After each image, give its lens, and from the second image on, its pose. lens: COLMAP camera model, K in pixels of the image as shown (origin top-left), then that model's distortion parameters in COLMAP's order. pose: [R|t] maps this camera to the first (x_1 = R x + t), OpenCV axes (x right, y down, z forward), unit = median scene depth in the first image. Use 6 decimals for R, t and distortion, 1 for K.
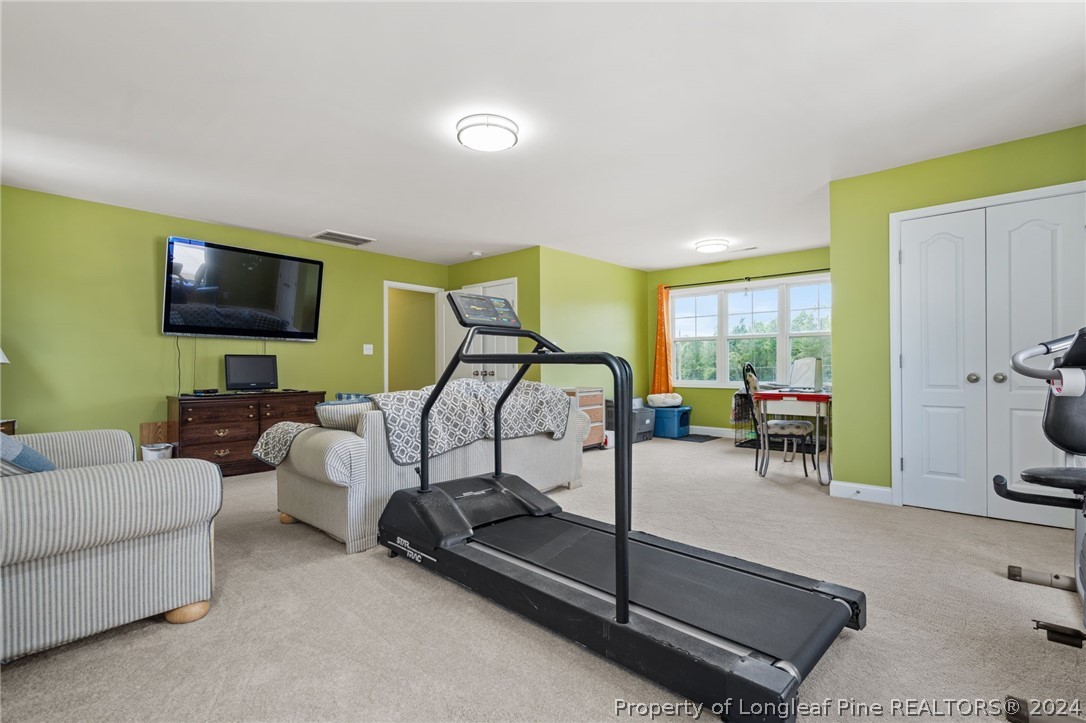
lens RADIAL K [[508.4, 0, 541.3], [0, 508.4, 366.4], [0, 0, 1]] dist [-0.005022, -0.000336]
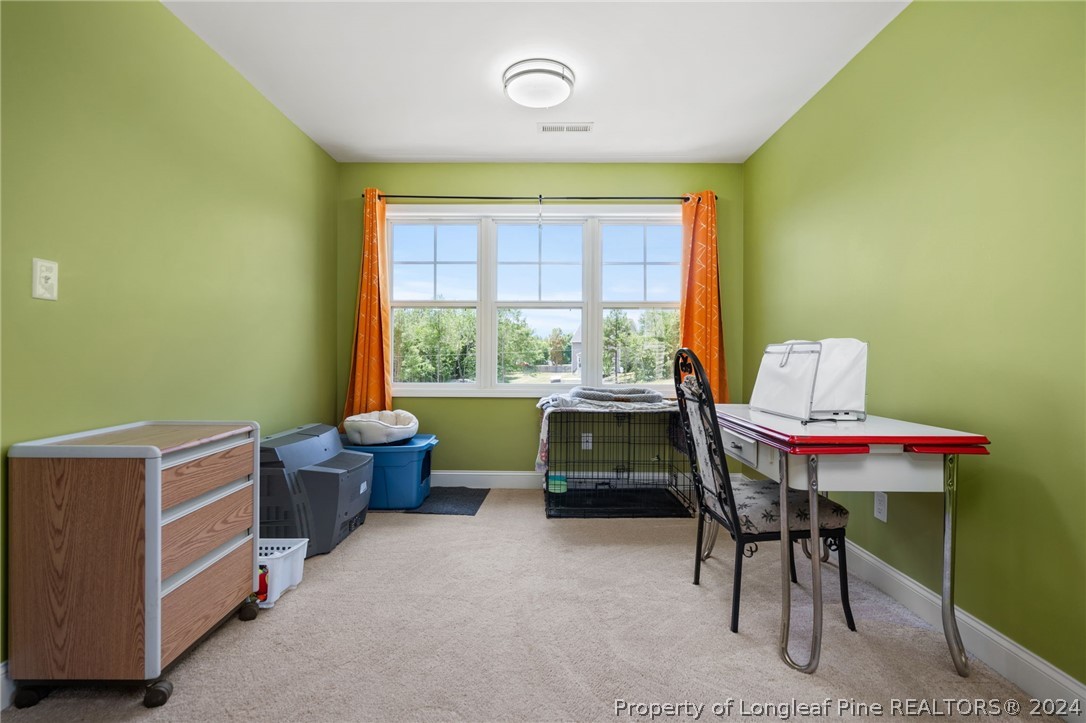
lens RADIAL K [[508.4, 0, 544.2], [0, 508.4, 357.7], [0, 0, 1]] dist [-0.005022, -0.000336]
pose [[0.746649, 0.006403, 0.665188, 0.038034], [-0.010112, 0.999947, 0.001725, -0.001125], [-0.665142, -0.008014, 0.746674, 0.546110]]
